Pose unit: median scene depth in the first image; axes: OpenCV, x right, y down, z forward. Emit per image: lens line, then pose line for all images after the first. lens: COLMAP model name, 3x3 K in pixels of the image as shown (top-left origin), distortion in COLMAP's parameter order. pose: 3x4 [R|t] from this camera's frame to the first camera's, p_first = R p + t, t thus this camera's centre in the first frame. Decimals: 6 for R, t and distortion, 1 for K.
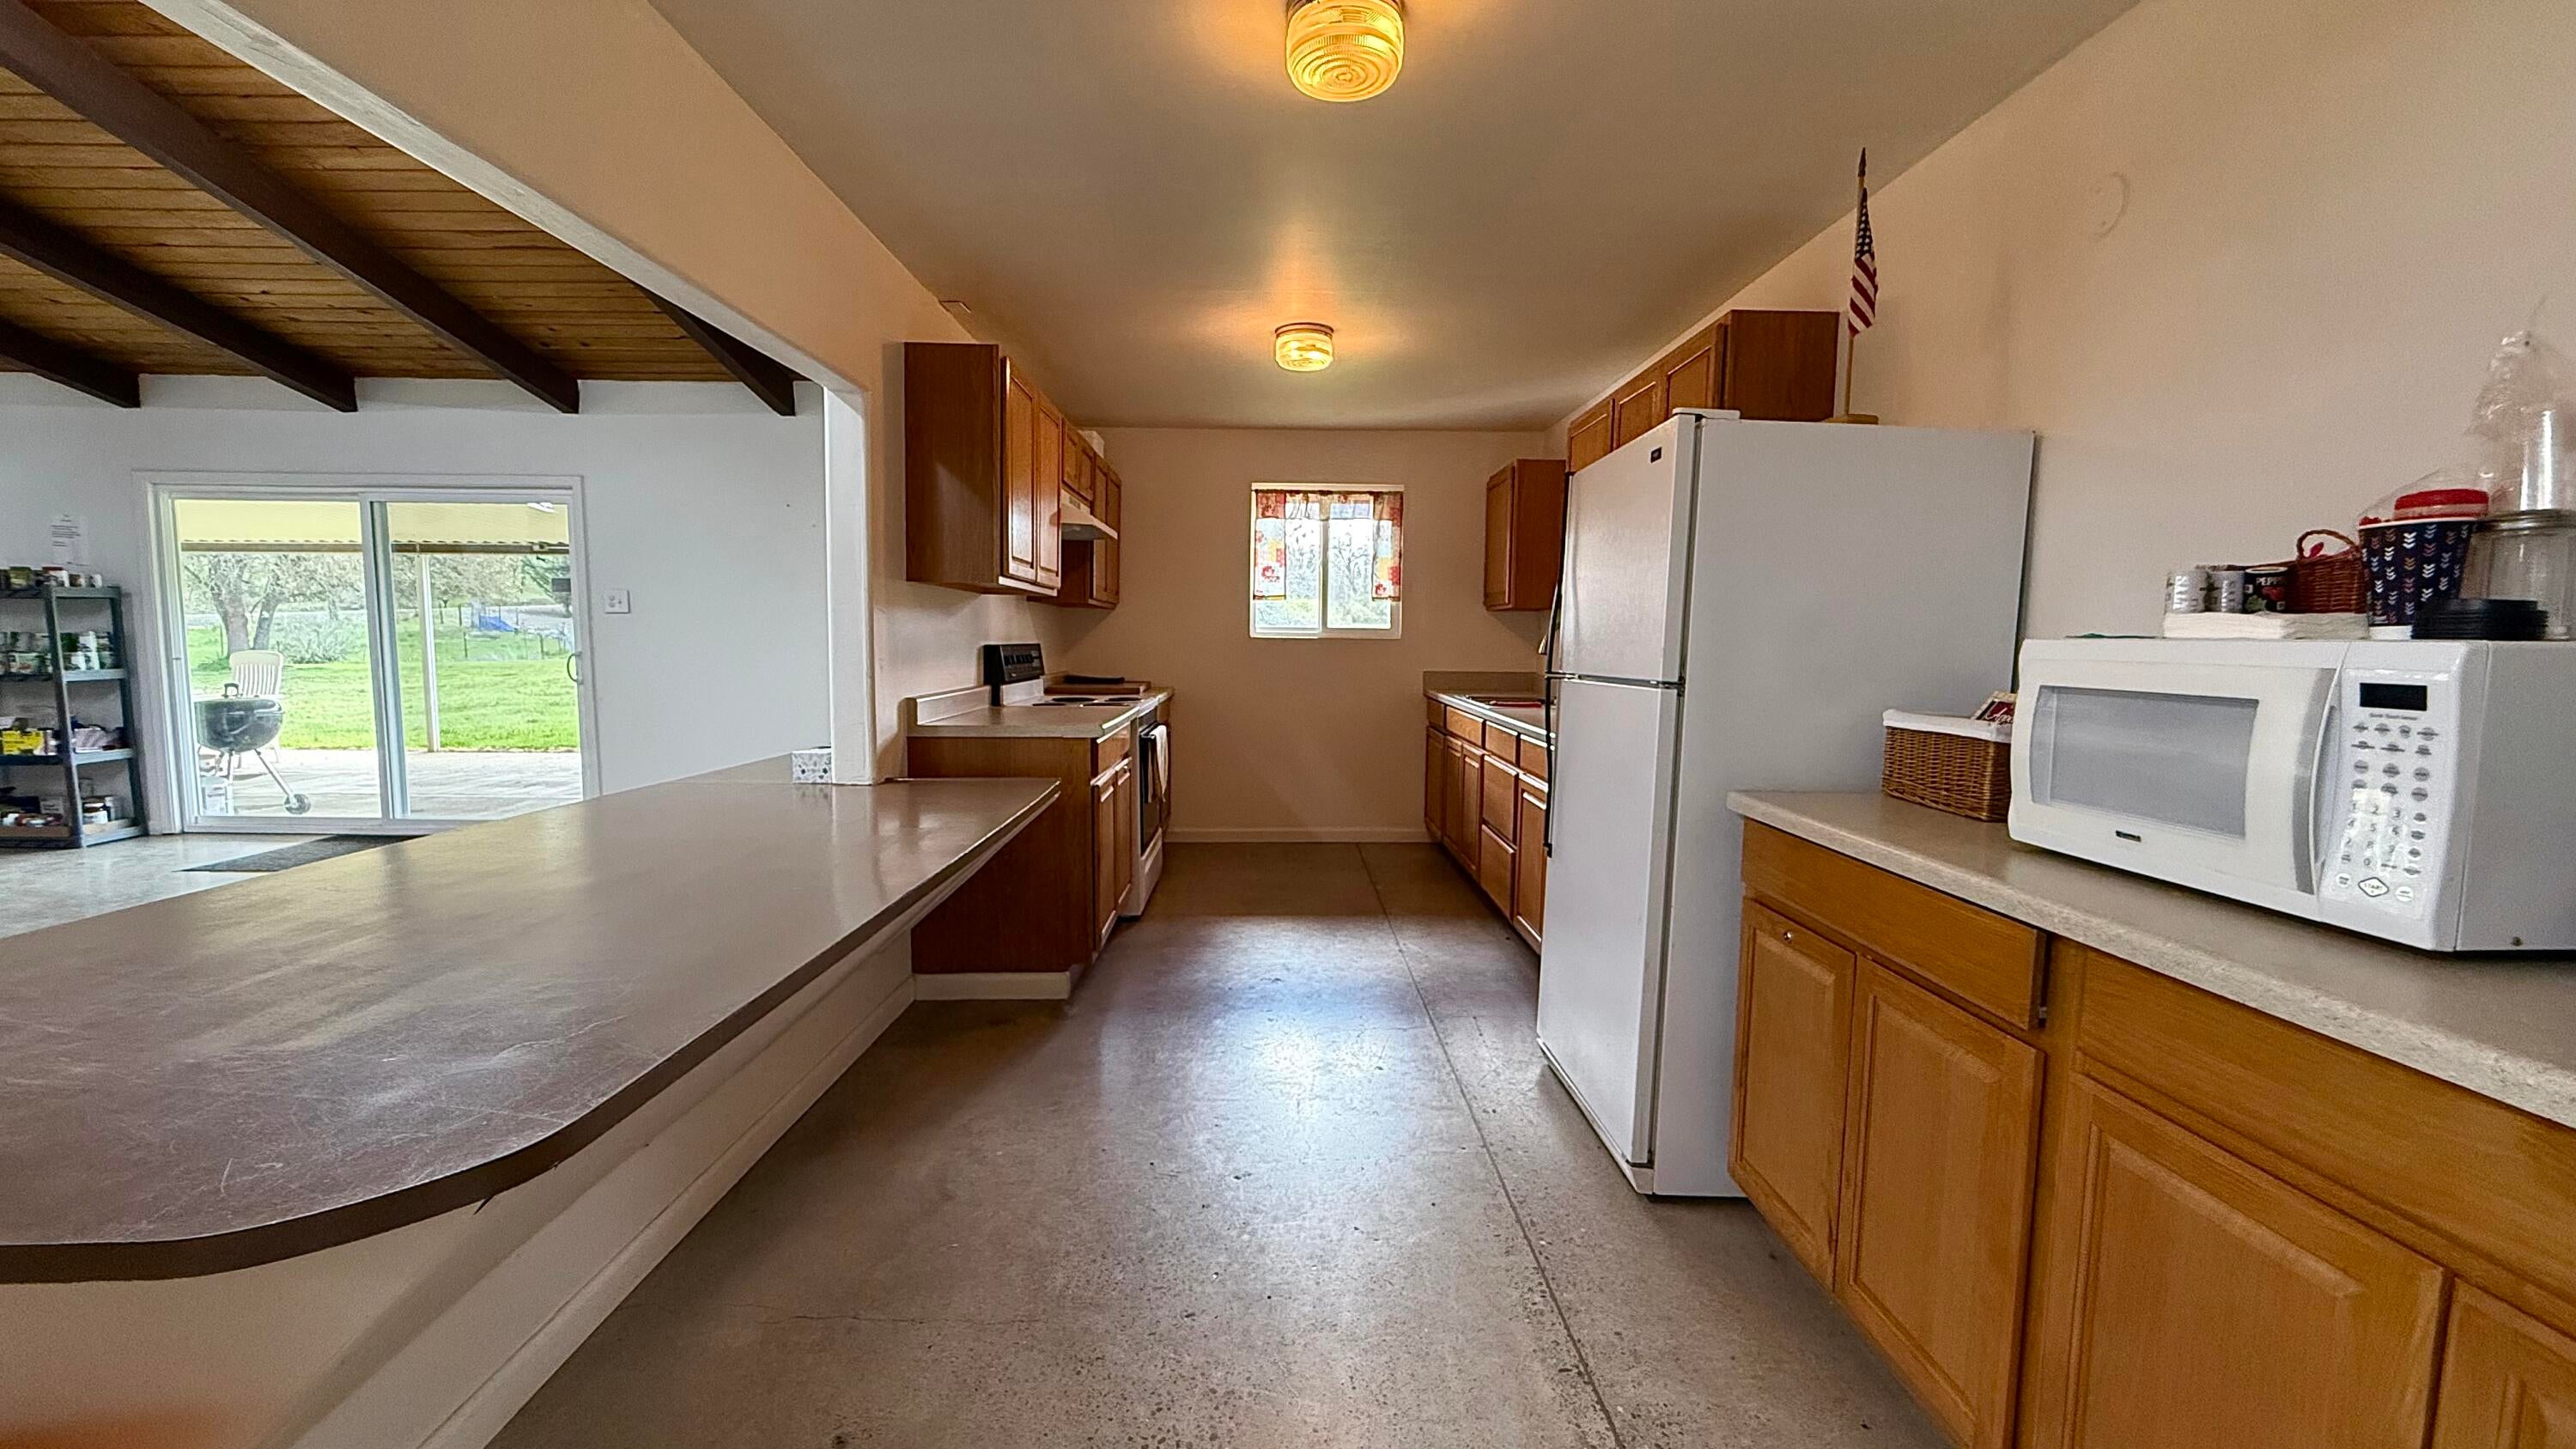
lens RADIAL K [[1053.0, 0, 1285.2], [0, 1053.0, 724.5], [0, 0, 1]] dist [-0.010466, 0.000388]
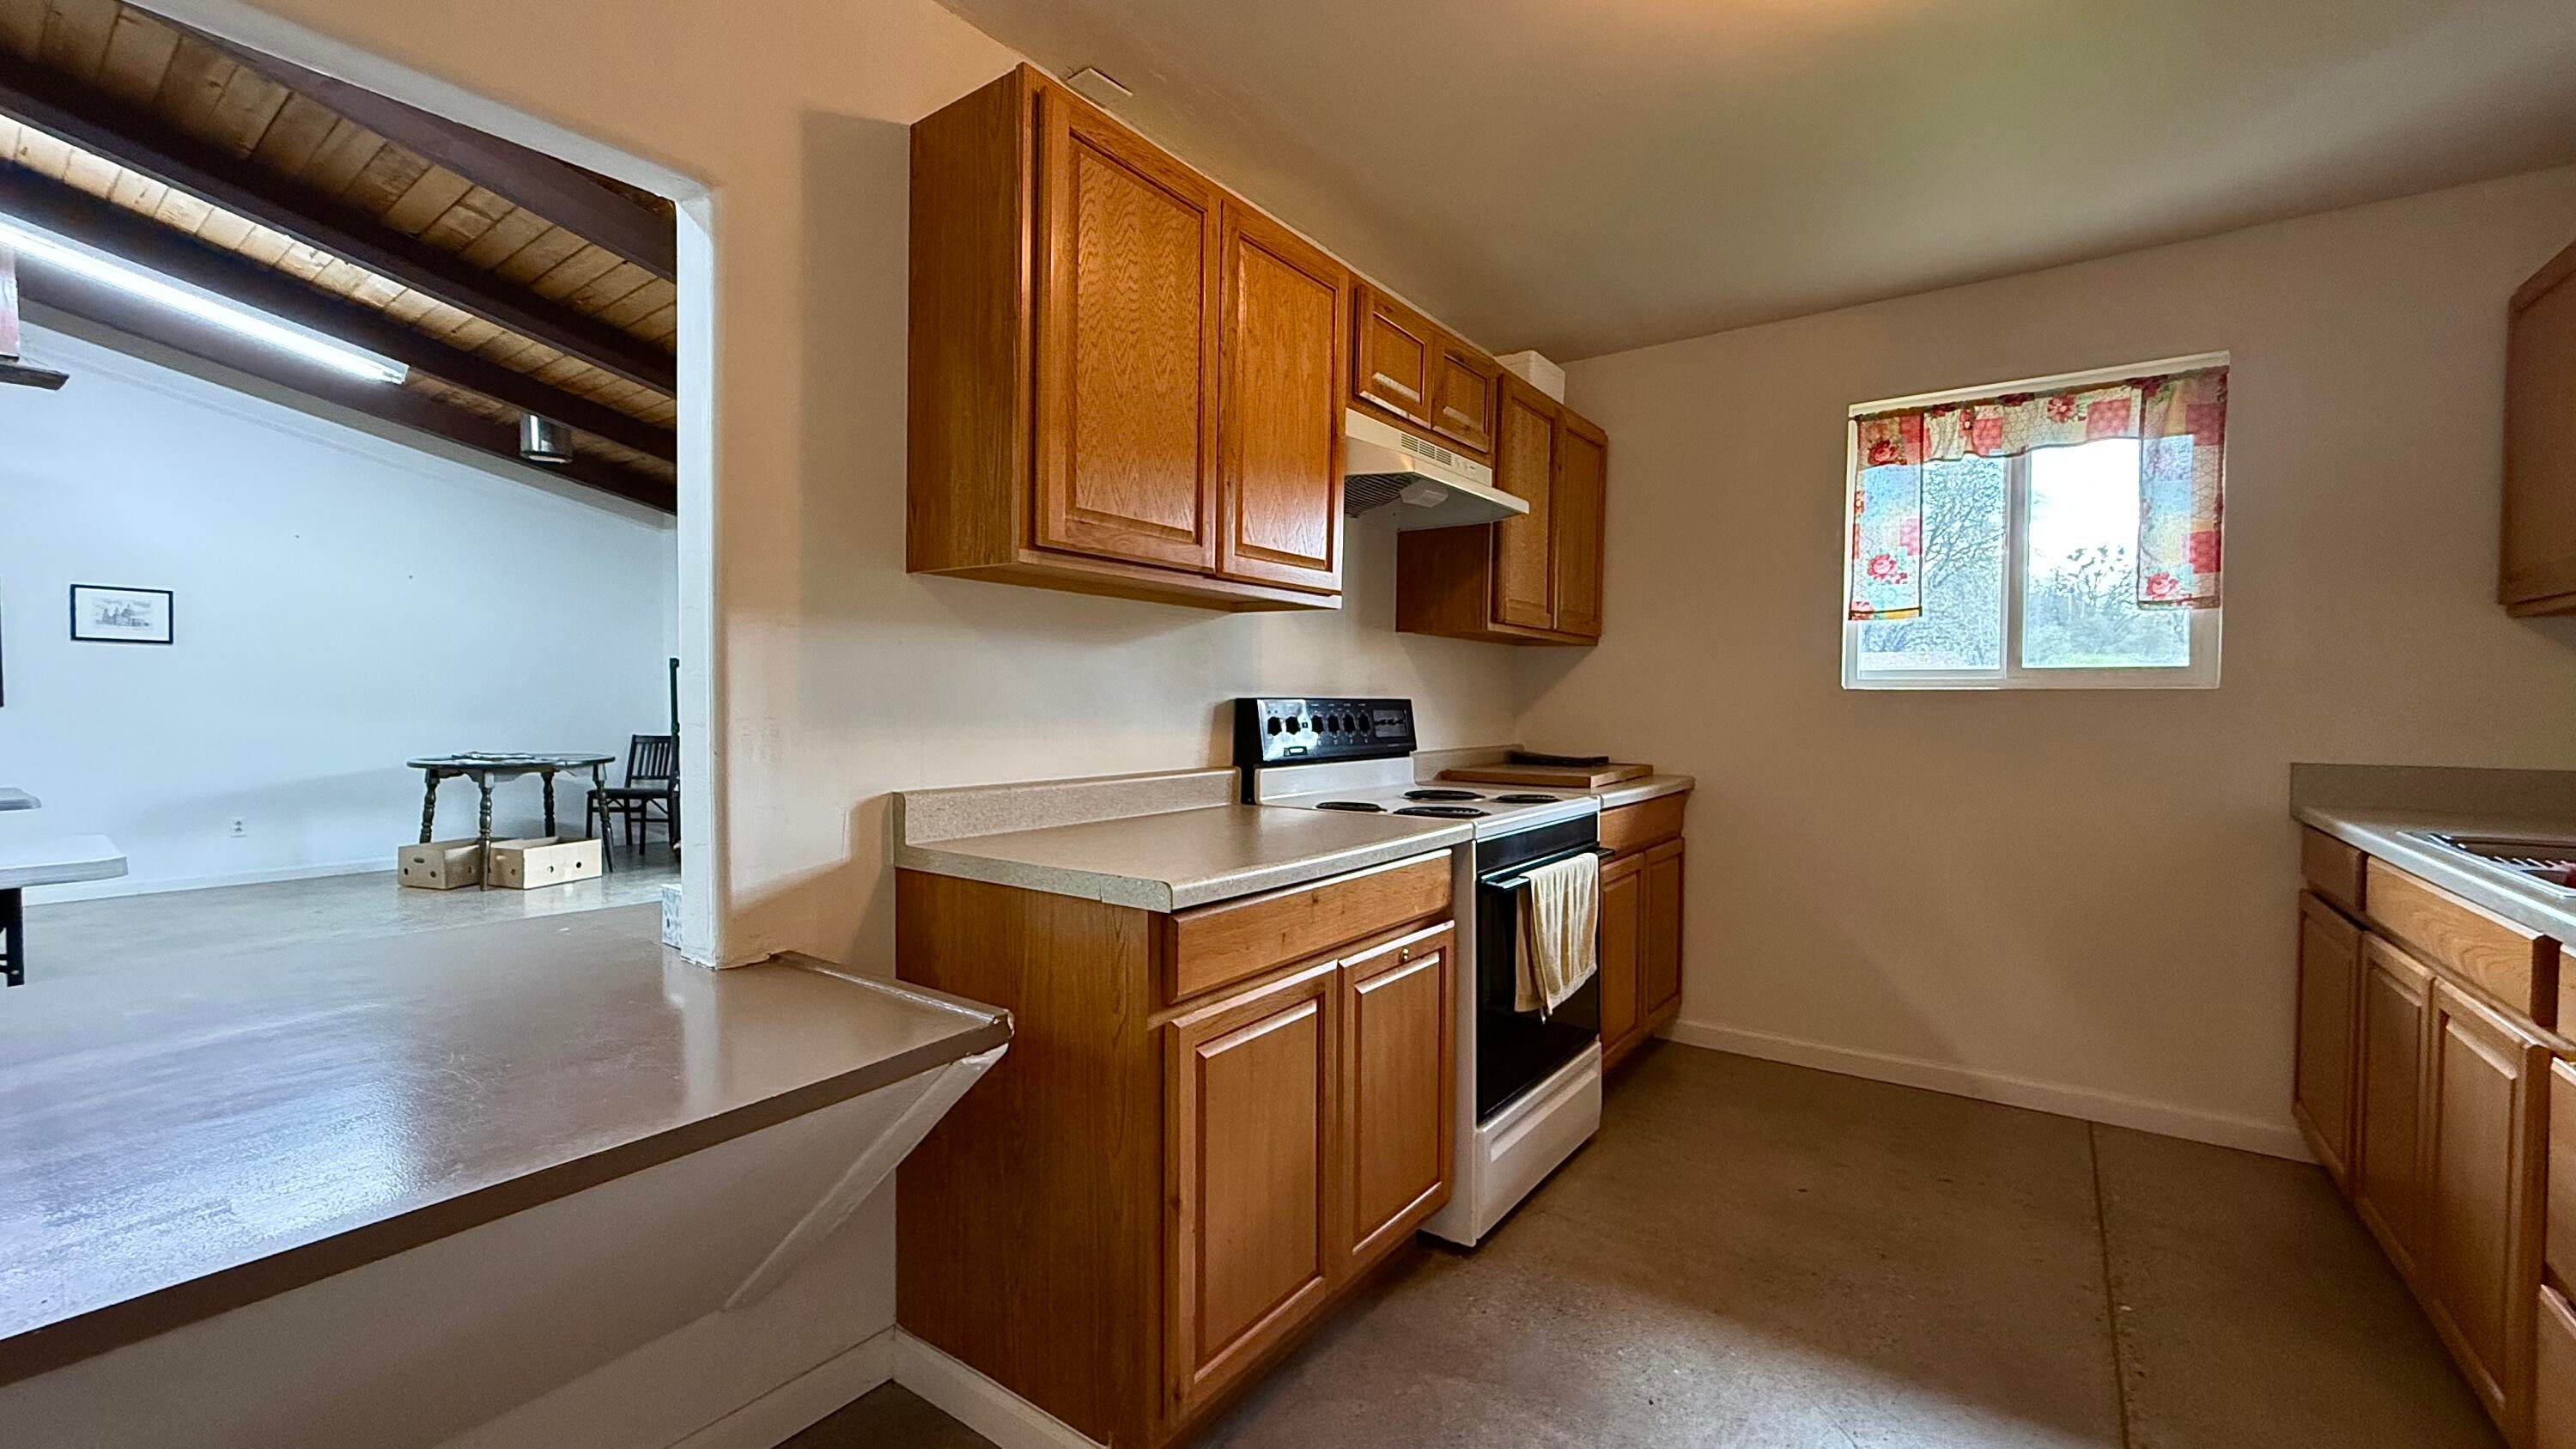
lens RADIAL K [[1025.6, 0, 1288.0], [0, 1025.6, 724.5], [0, 0, 1]] dist [0.000075, 0.000501]
pose [[0.792750, 0.007986, -0.609495, 0.062474], [-0.048316, 0.997591, -0.049772, -0.025108], [0.607629, 0.068905, 0.791226, 0.416732]]
